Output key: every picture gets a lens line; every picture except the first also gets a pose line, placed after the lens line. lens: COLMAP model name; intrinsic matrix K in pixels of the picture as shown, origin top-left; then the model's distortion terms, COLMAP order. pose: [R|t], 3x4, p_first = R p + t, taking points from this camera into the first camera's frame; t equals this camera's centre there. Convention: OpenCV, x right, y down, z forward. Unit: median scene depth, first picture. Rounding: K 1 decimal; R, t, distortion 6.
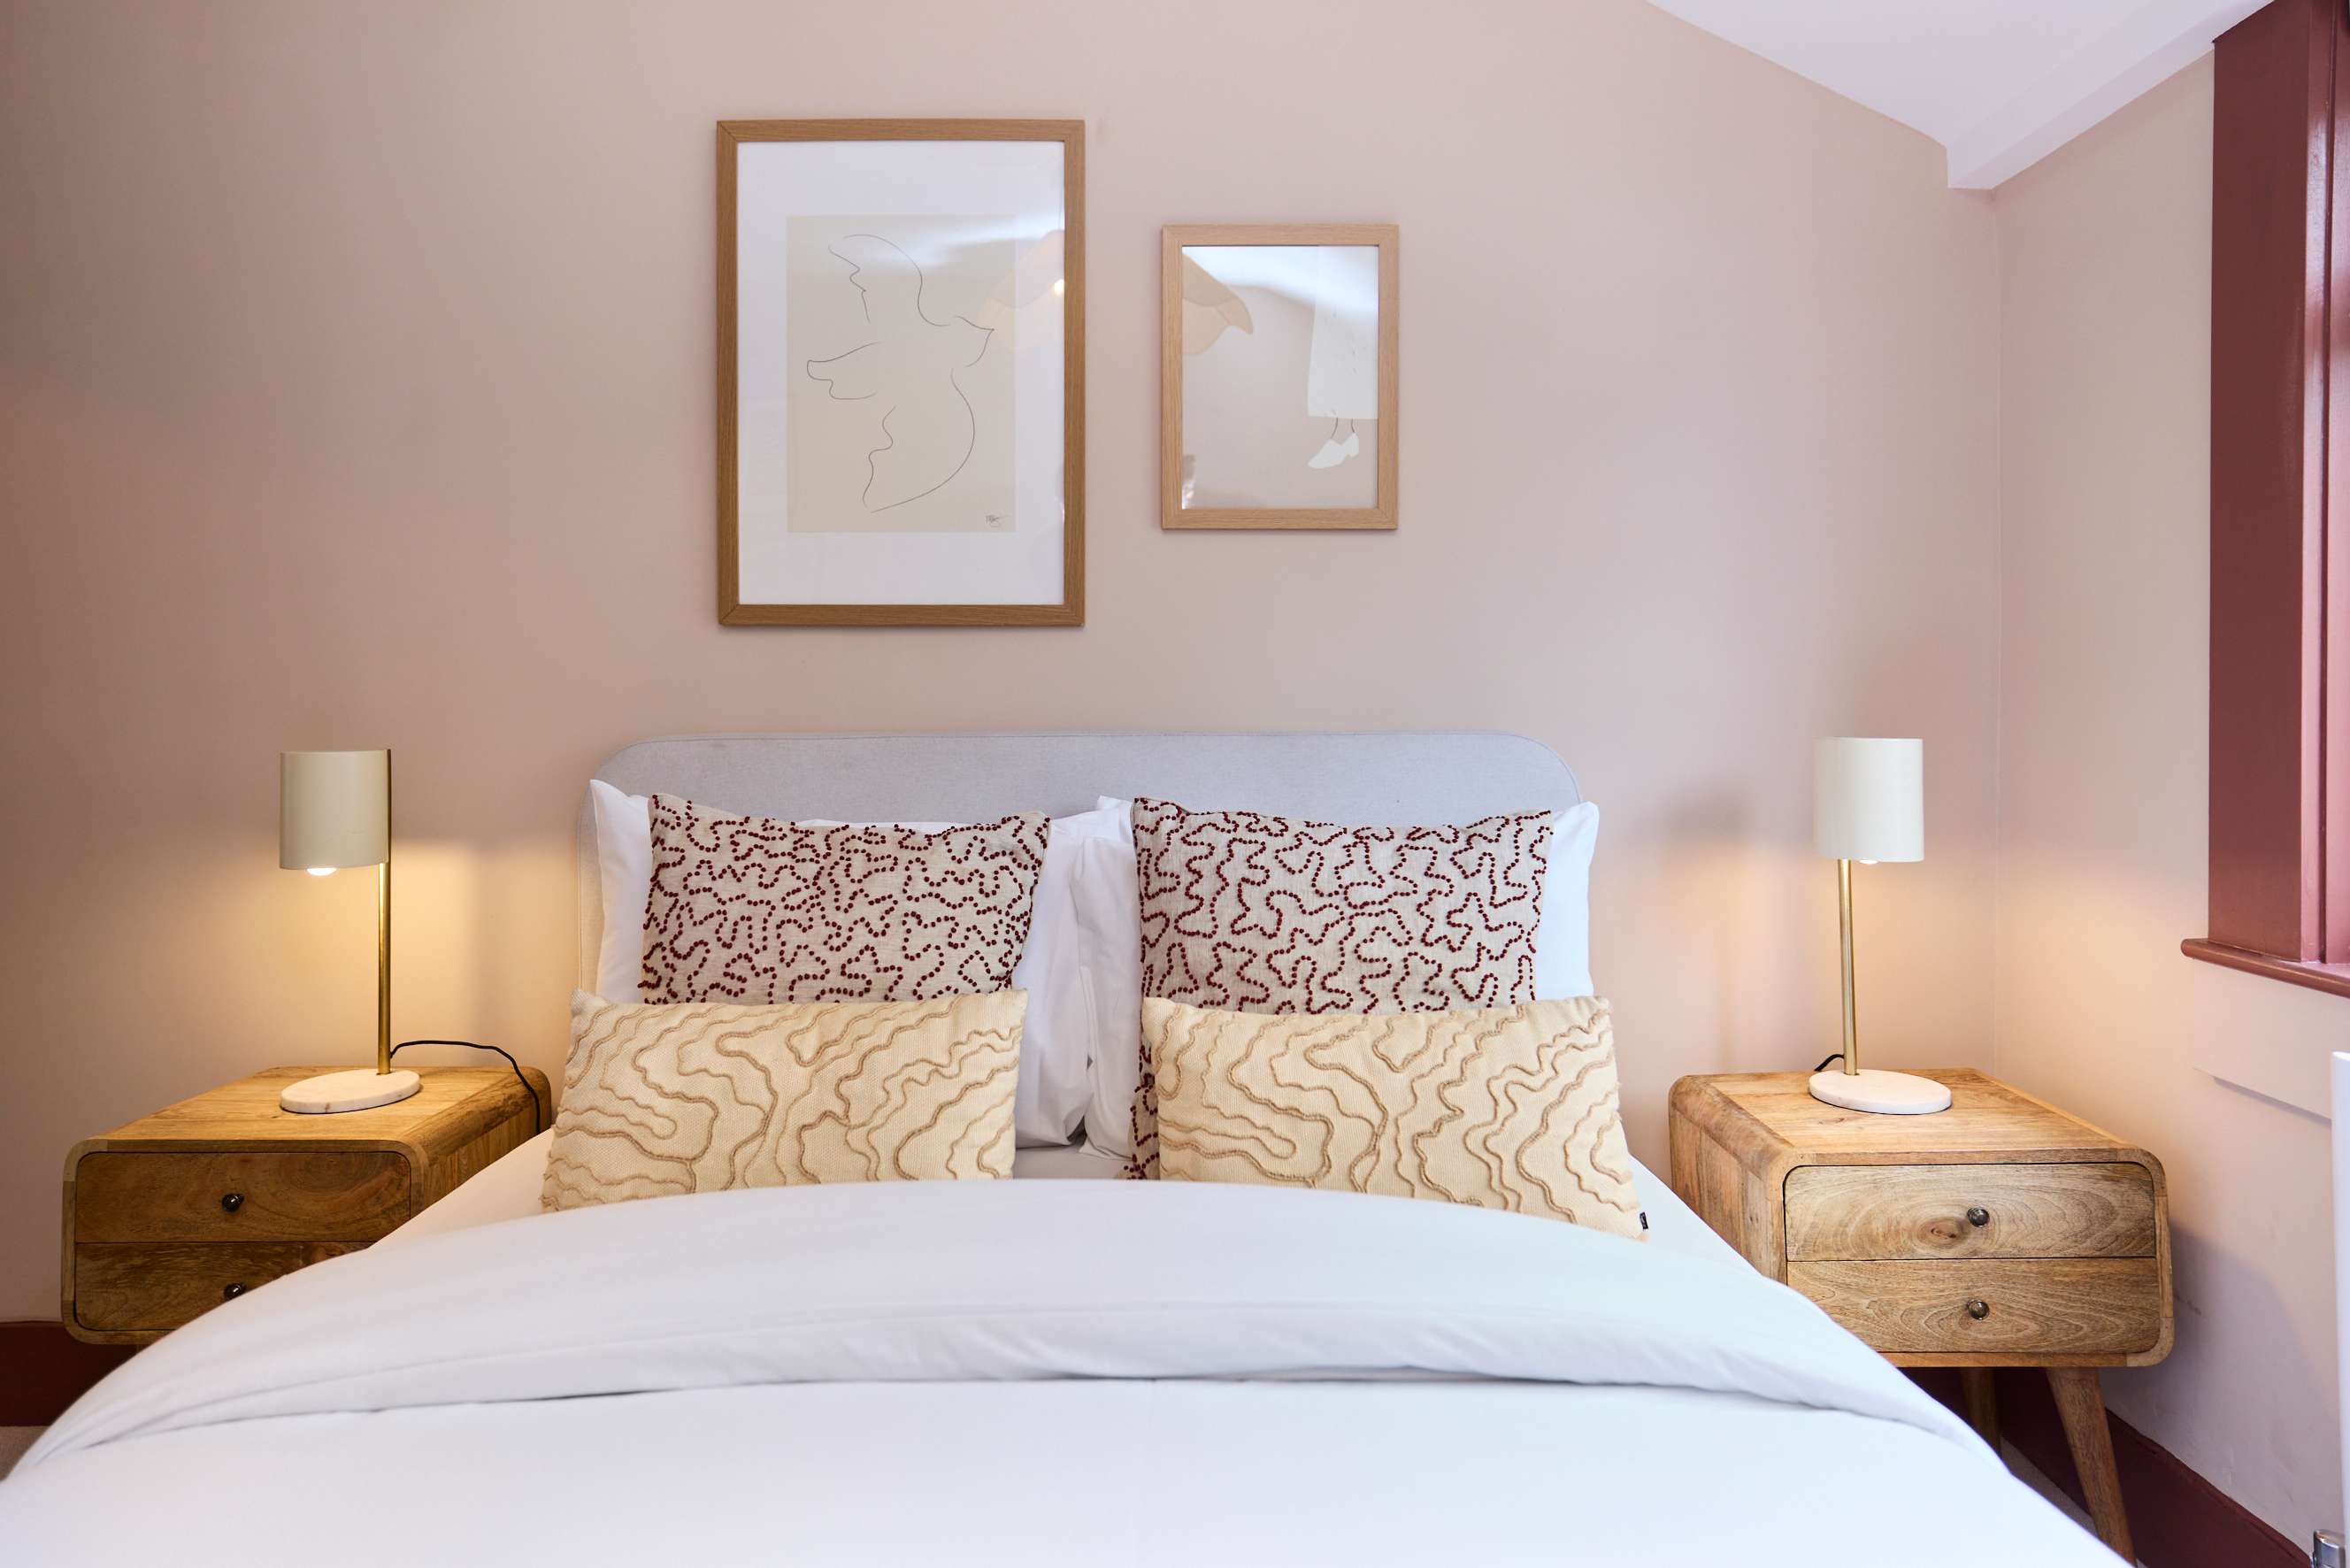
lens RADIAL K [[1397.8, 0, 1129.4], [0, 1397.8, 700.6], [0, 0, 1]] dist [-0.020151, 0.023582]
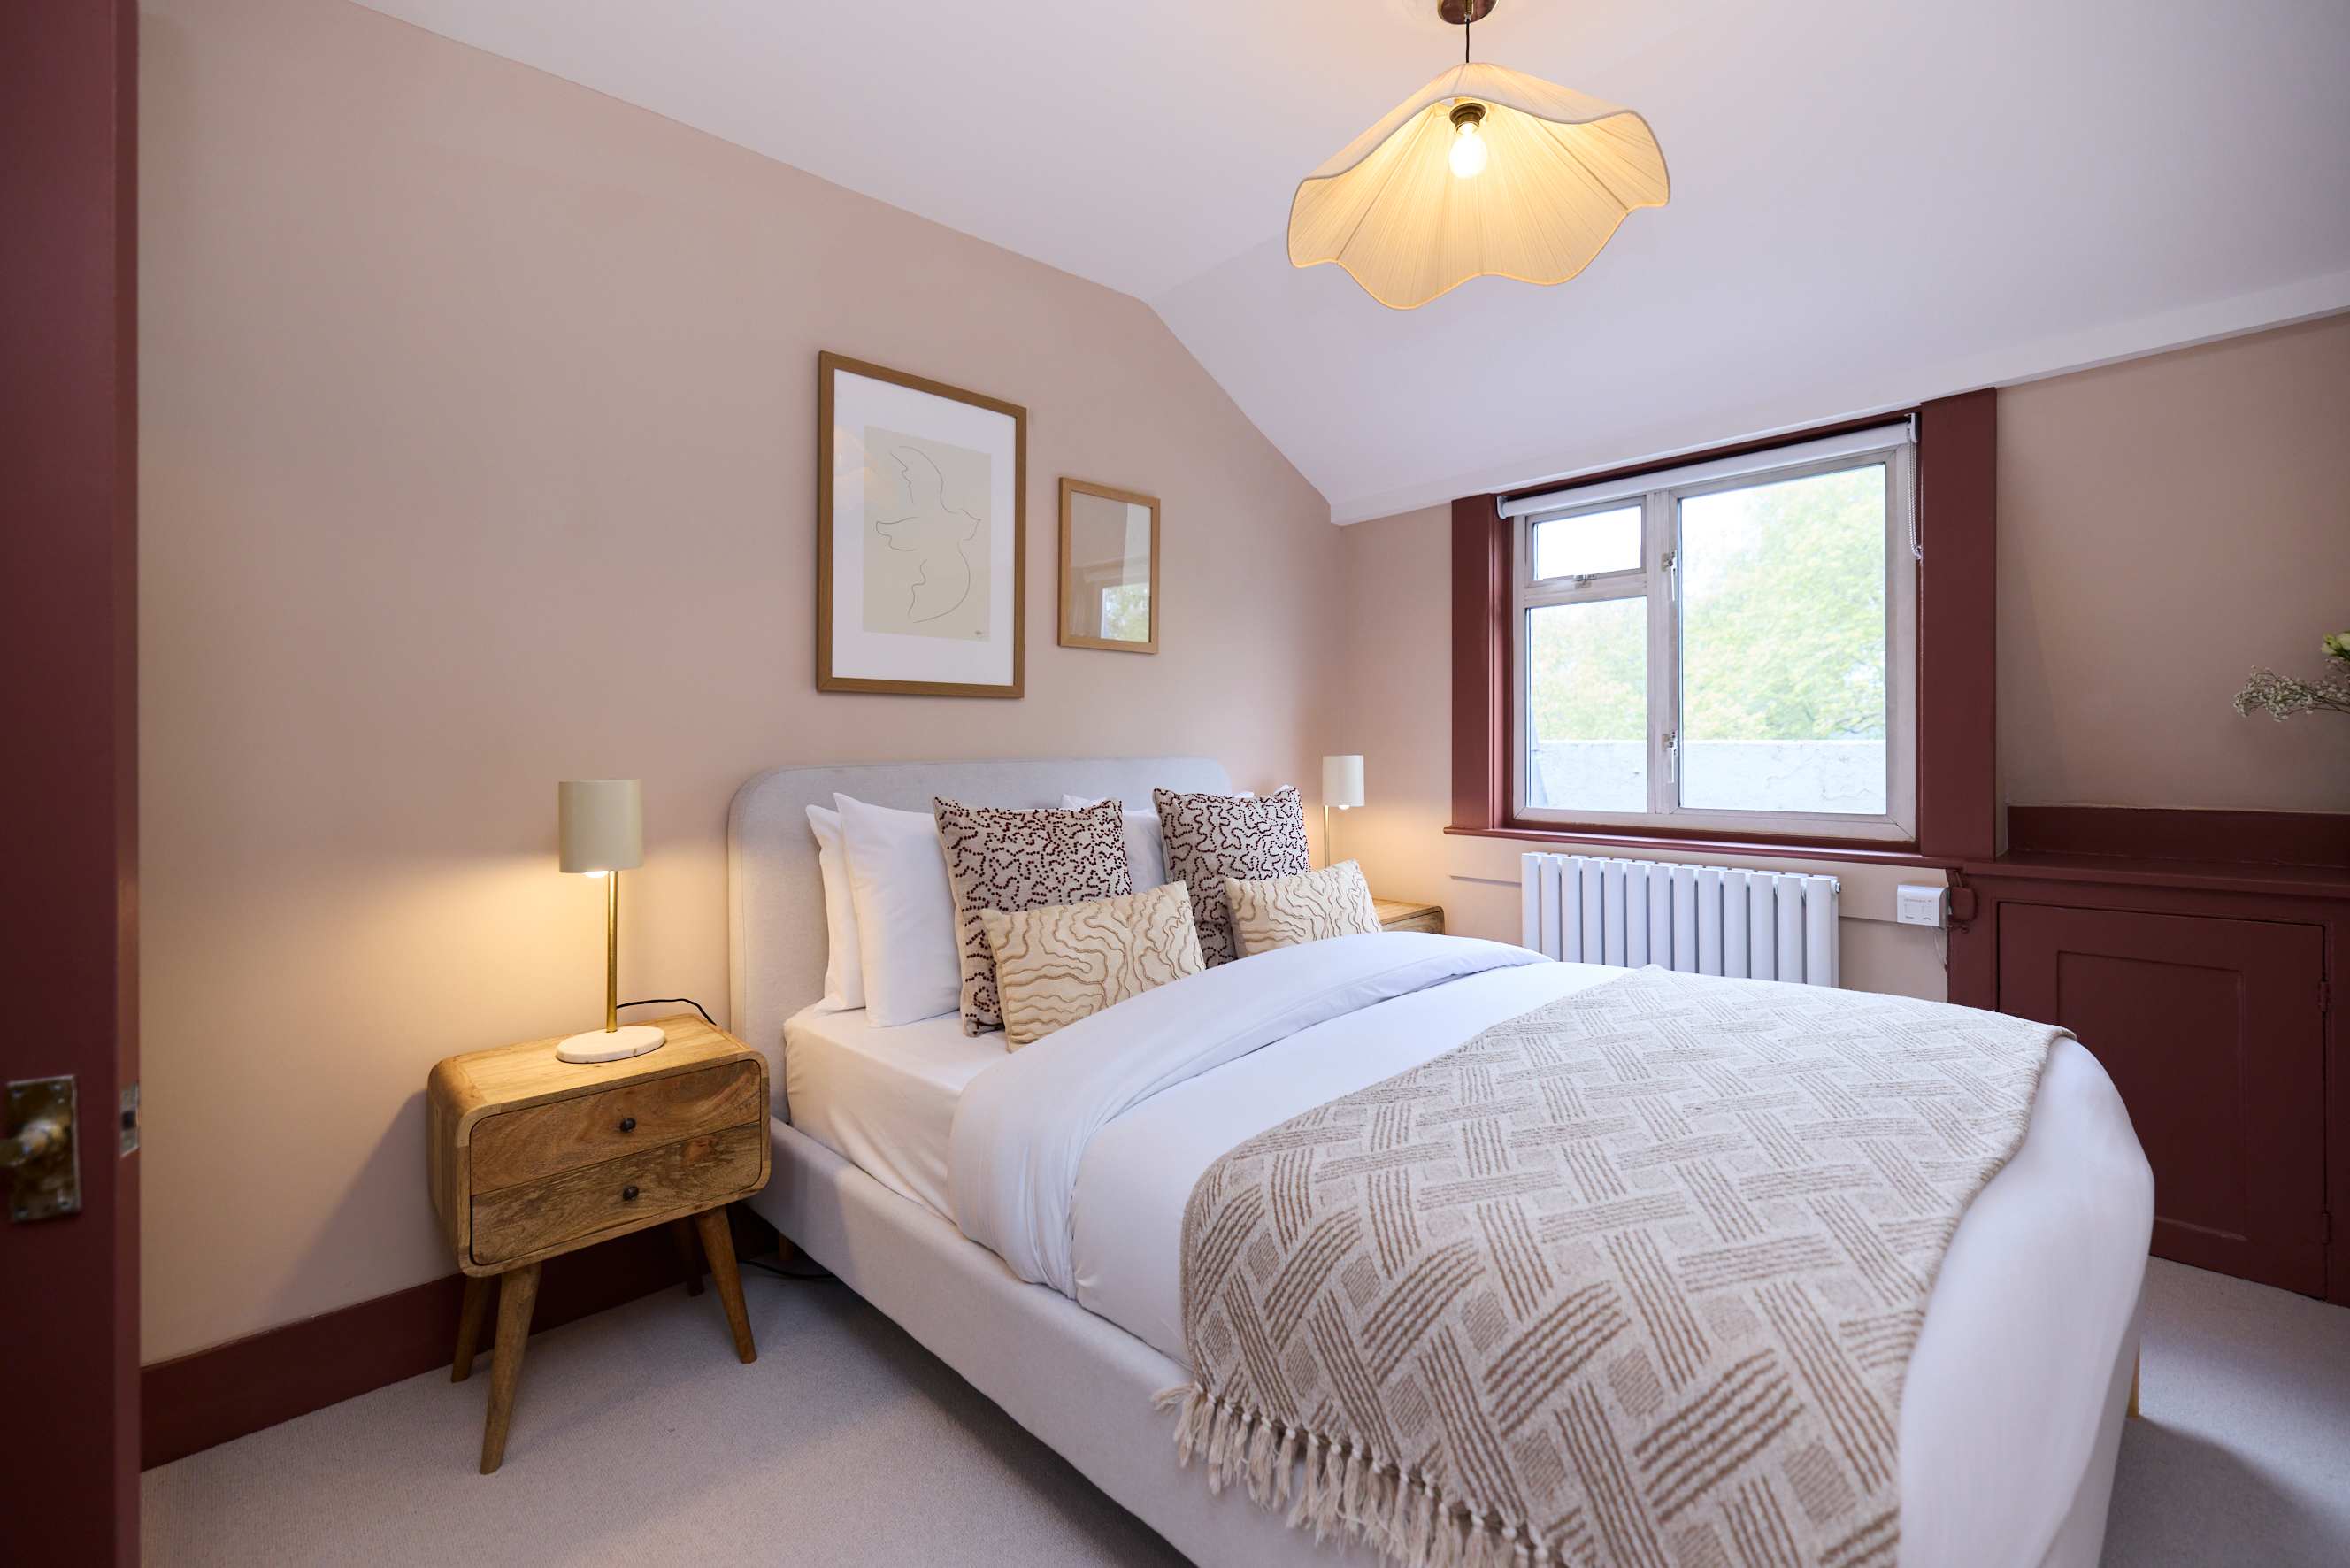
lens RADIAL K [[991.8, 0, 1180.7], [0, 991.8, 746.8], [0, 0, 1]] dist [0.001669, 0.000153]
pose [[0.718744, -0.005041, 0.695256, -1.001040], [0.008241, 0.999965, -0.001269, 0.013541], [-0.695226, 0.006642, 0.718761, -0.031834]]
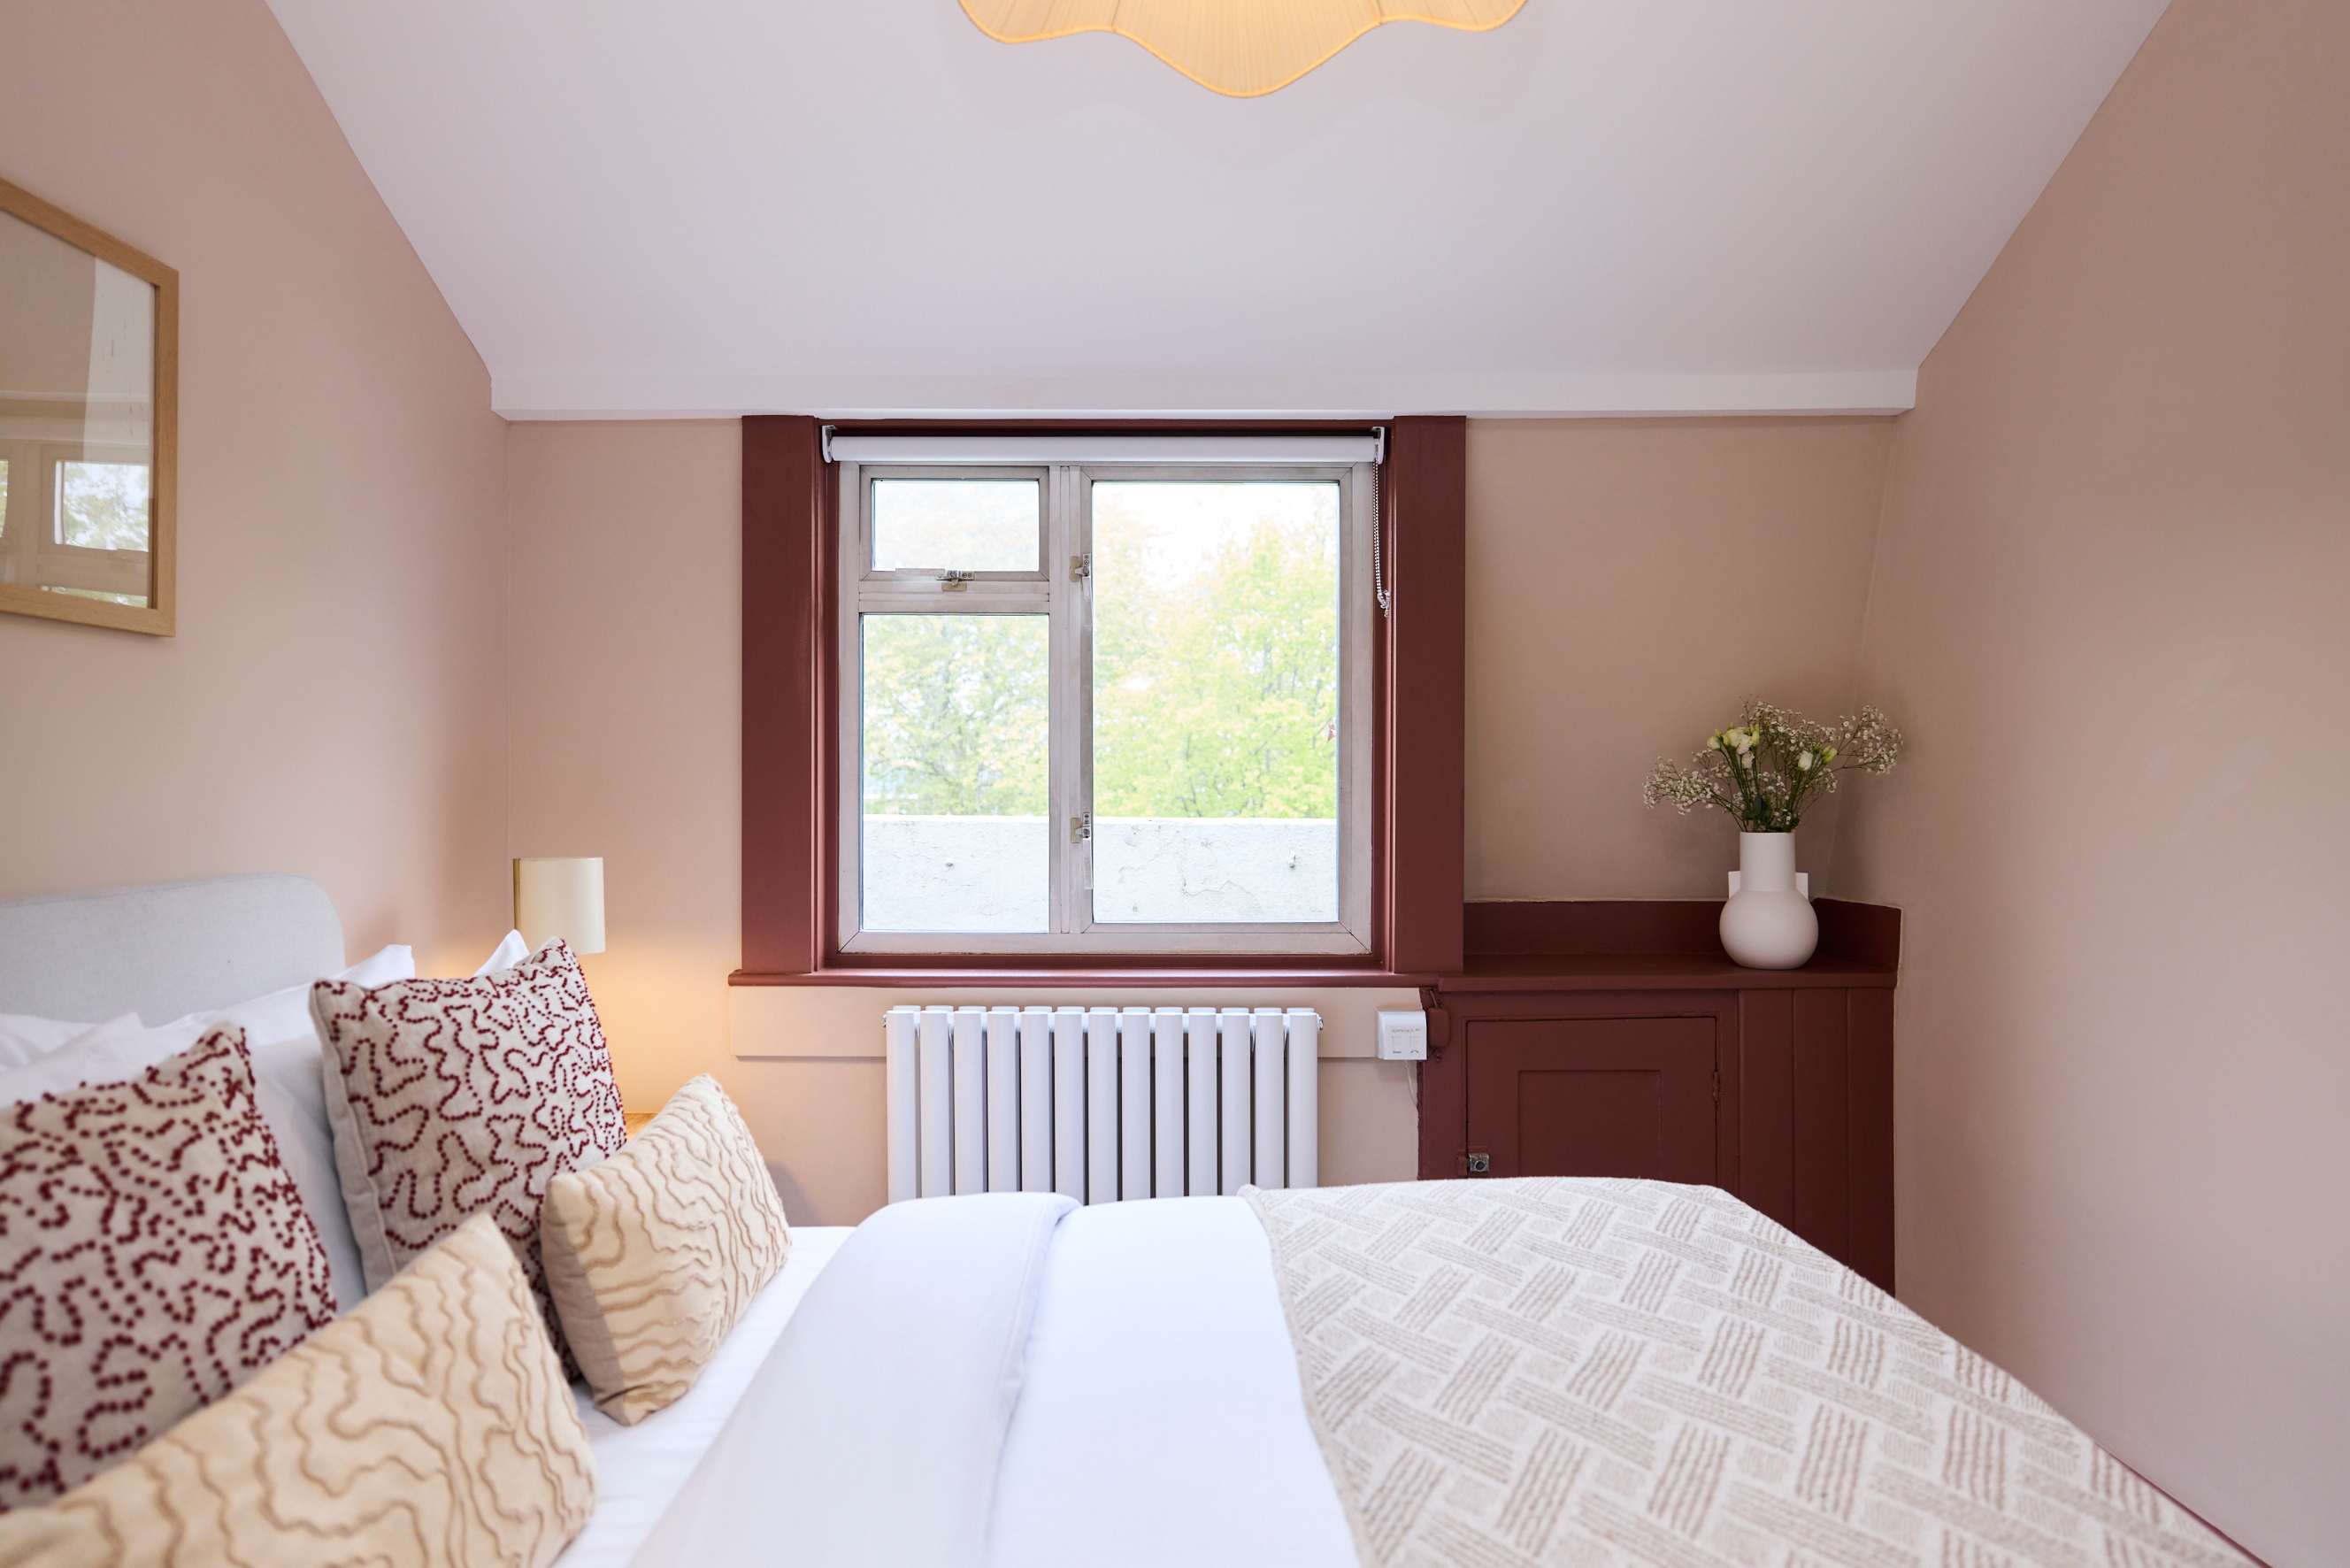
lens RADIAL K [[1357.2, 0, 1161.1], [0, 1357.2, 798.9], [0, 0, 1]] dist [-0.032824, 0.033810]
pose [[-0.014789, -0.010165, 0.999839, -0.820205], [0.001739, 0.999947, 0.010192, -0.044648], [-0.999889, 0.001889, -0.014771, 0.563315]]
